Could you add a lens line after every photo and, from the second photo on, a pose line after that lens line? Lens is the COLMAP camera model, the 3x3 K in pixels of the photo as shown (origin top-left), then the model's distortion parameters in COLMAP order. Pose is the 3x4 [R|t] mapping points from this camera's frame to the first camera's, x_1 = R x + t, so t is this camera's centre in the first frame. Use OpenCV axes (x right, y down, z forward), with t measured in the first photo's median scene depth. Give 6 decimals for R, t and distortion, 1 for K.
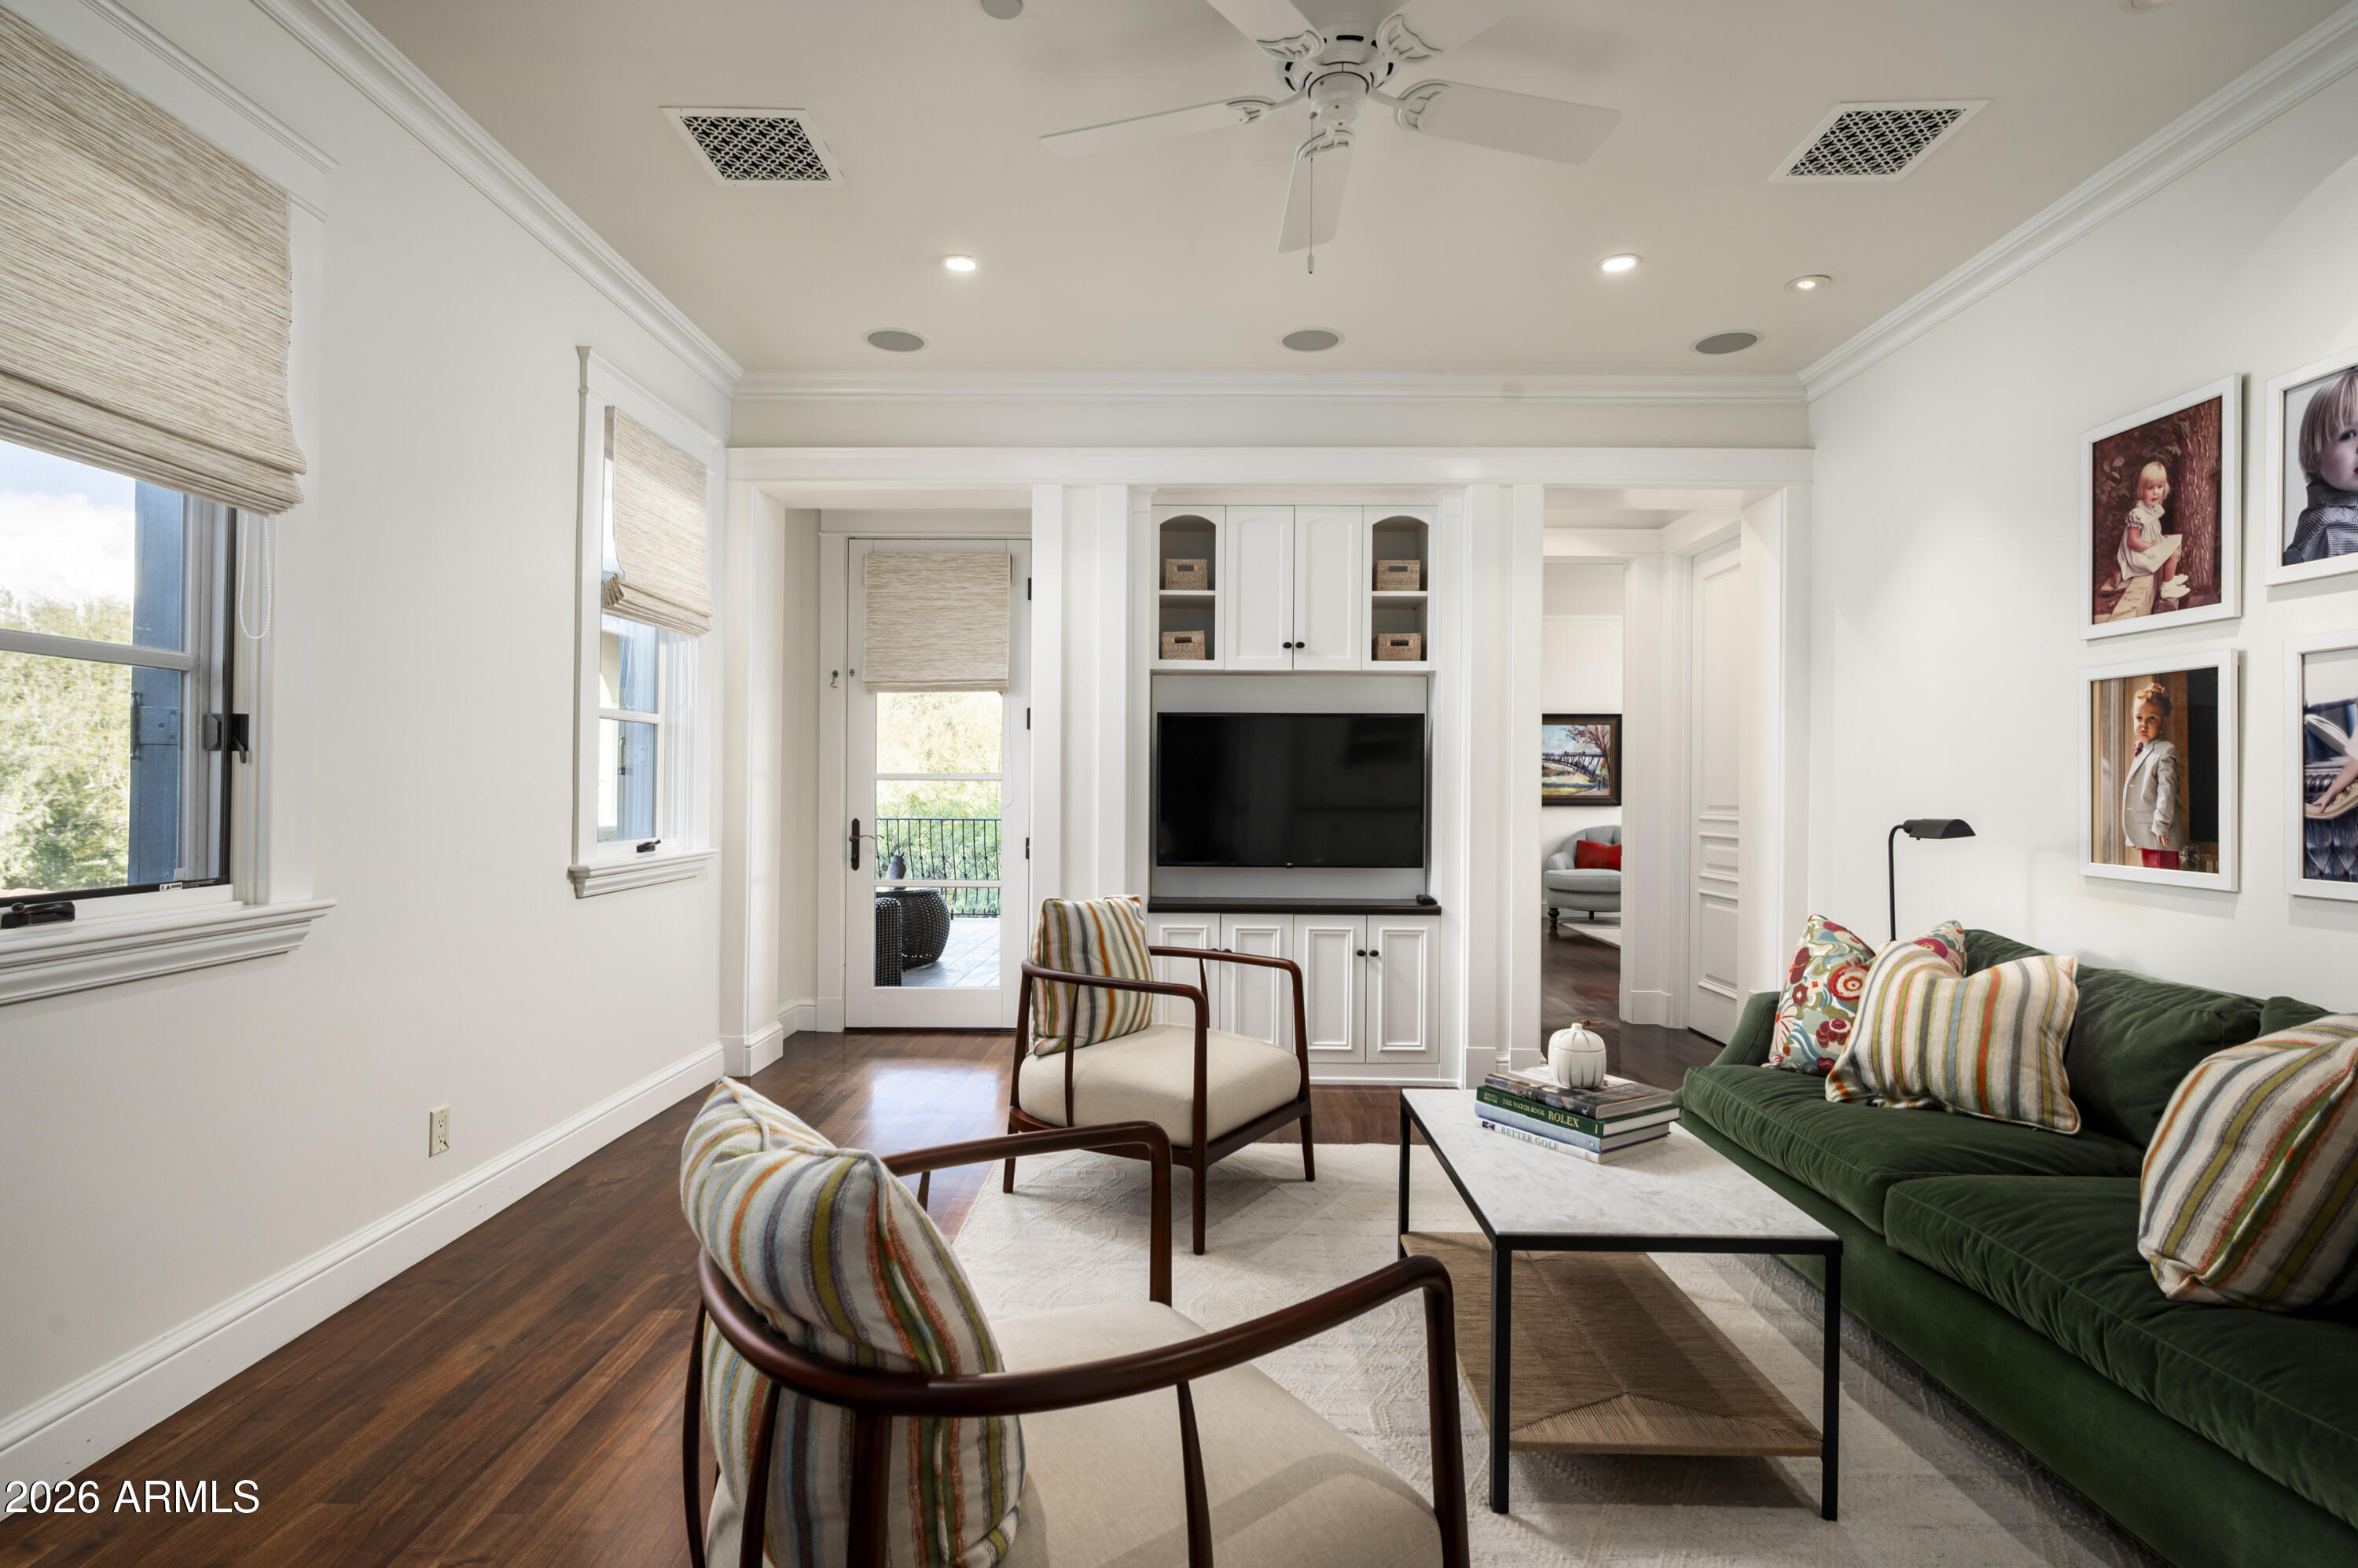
lens RADIAL K [[1130.5, 0, 1178.2], [0, 1130.5, 785.1], [0, 0, 1]] dist [-0.003586, -0.000135]
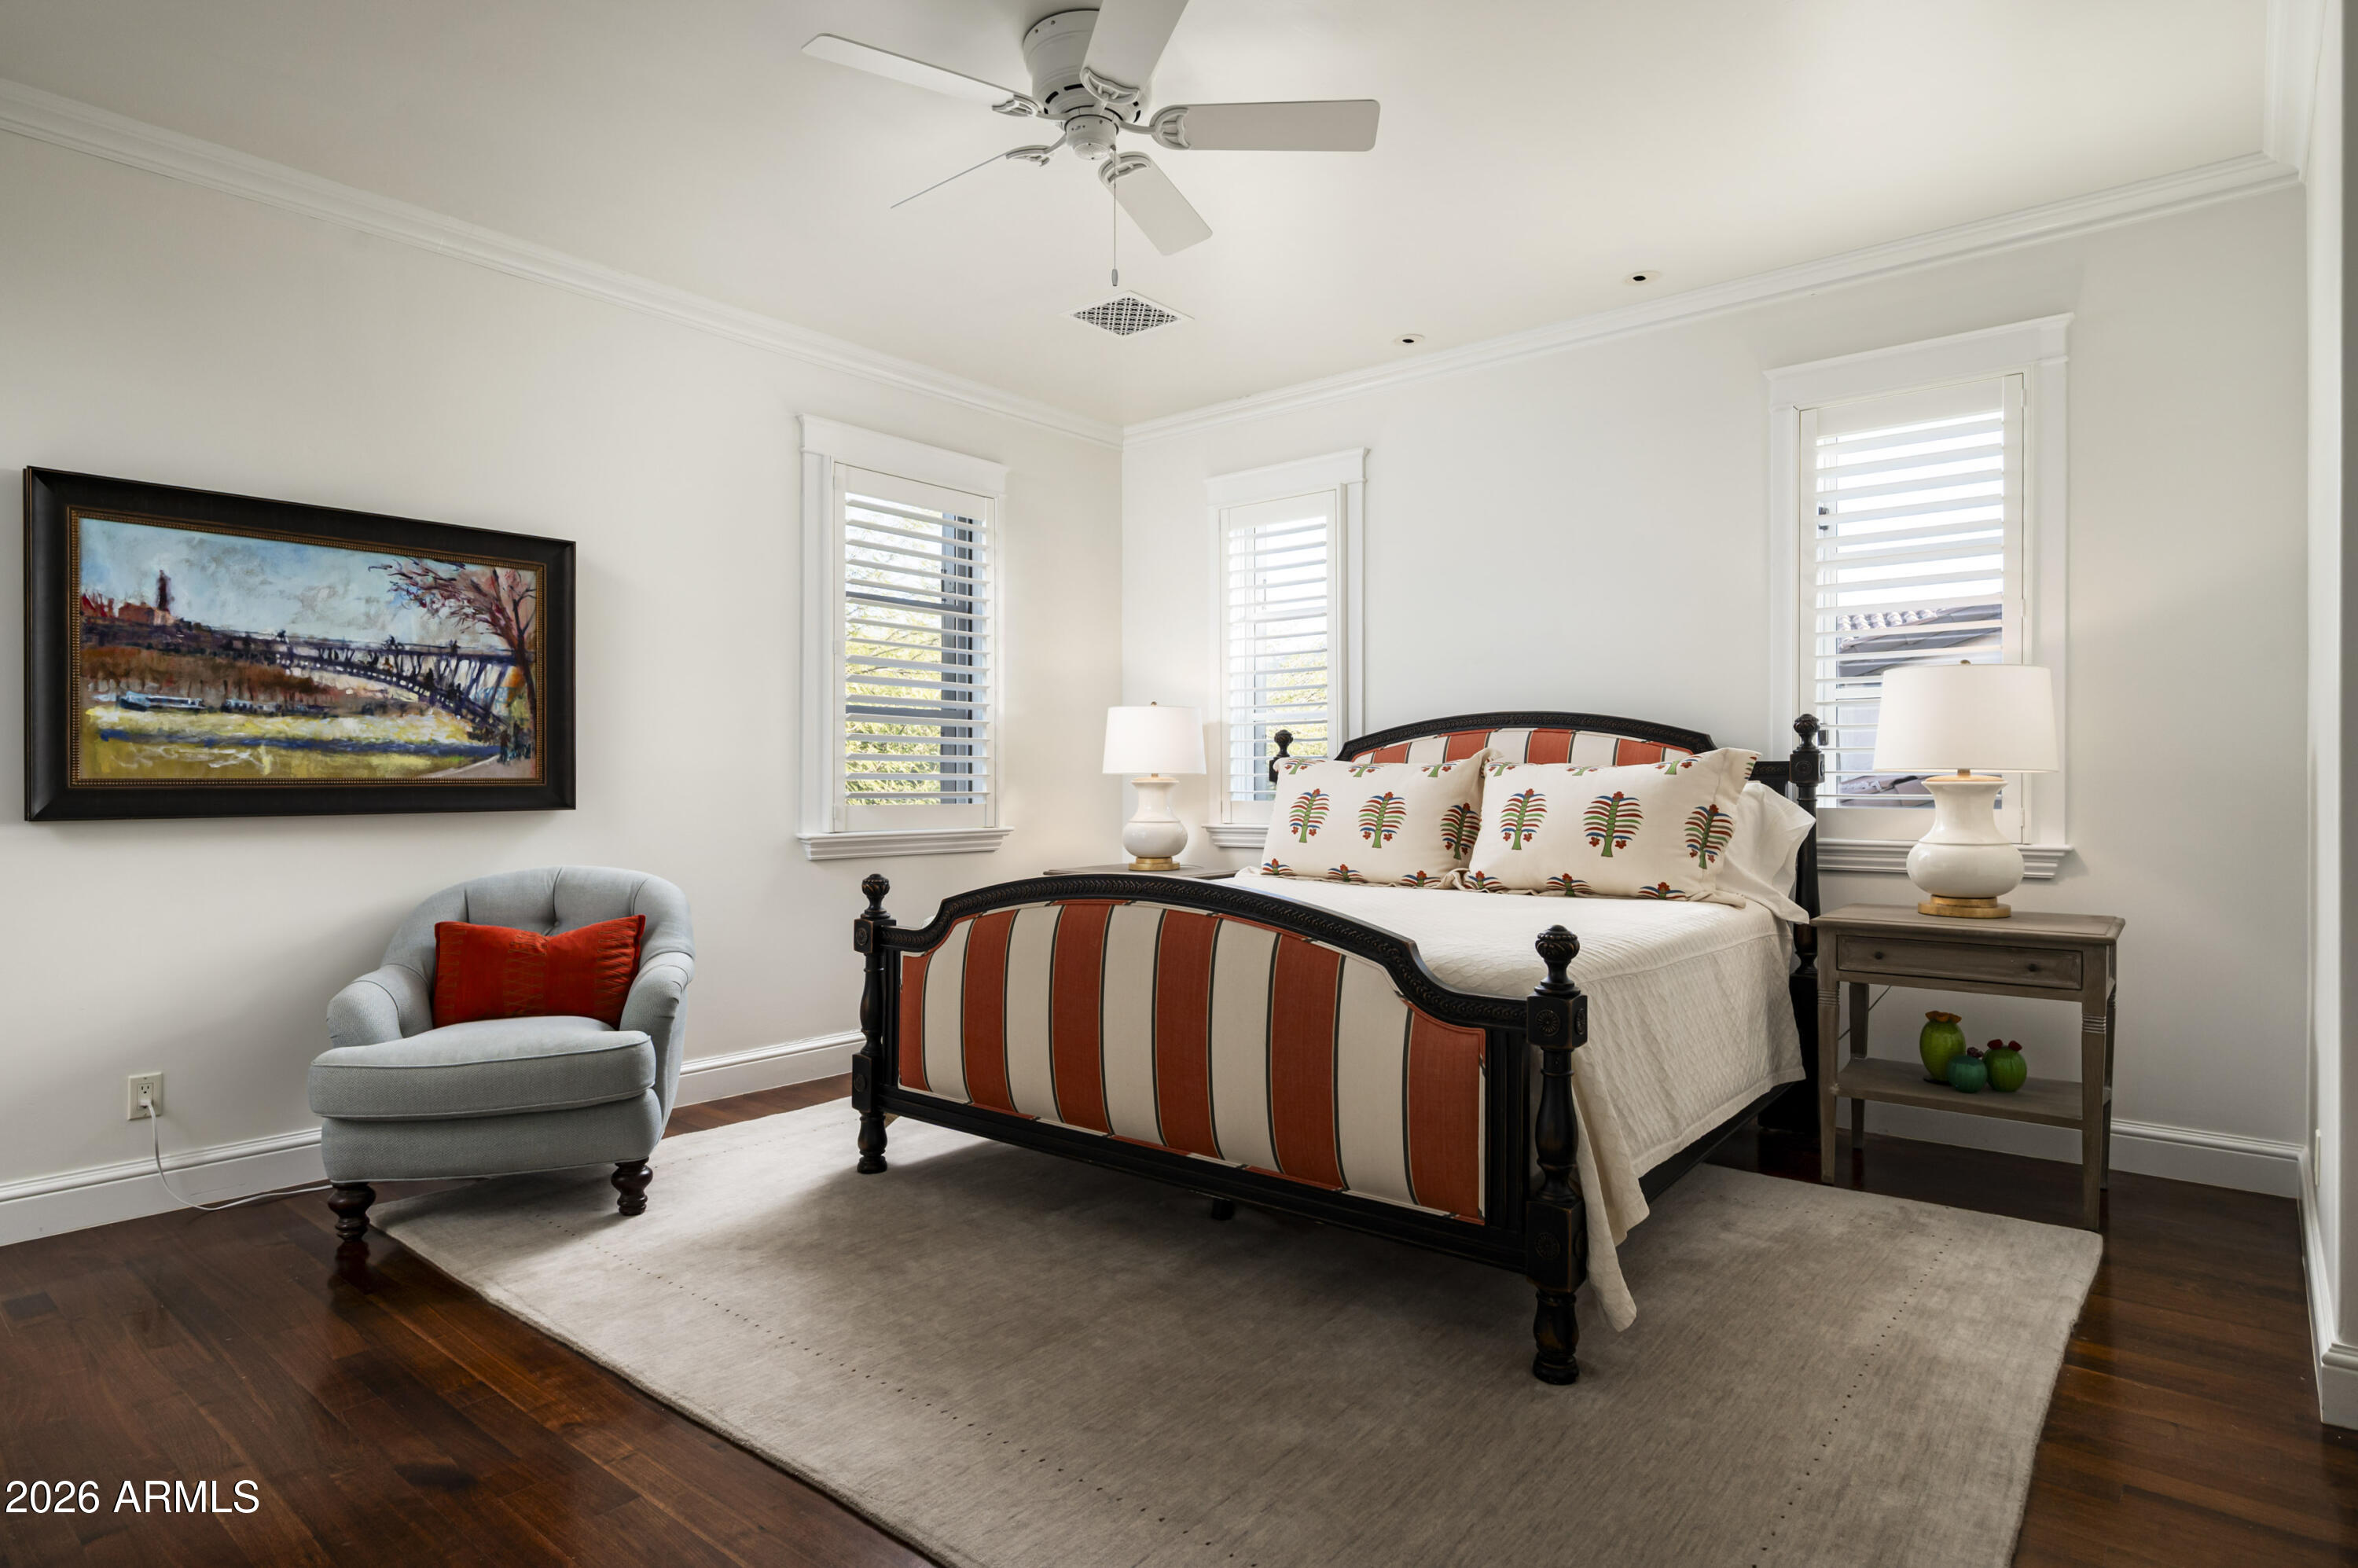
lens RADIAL K [[1278.8, 0, 1180.2], [0, 1278.8, 782.0], [0, 0, 1]] dist [-0.000232, 0.000000]
pose [[0.633336, -0.009010, 0.773824, 0.206400], [0.000787, 0.999939, 0.010999, 0.006229], [-0.773876, -0.006357, 0.633305, 0.605193]]
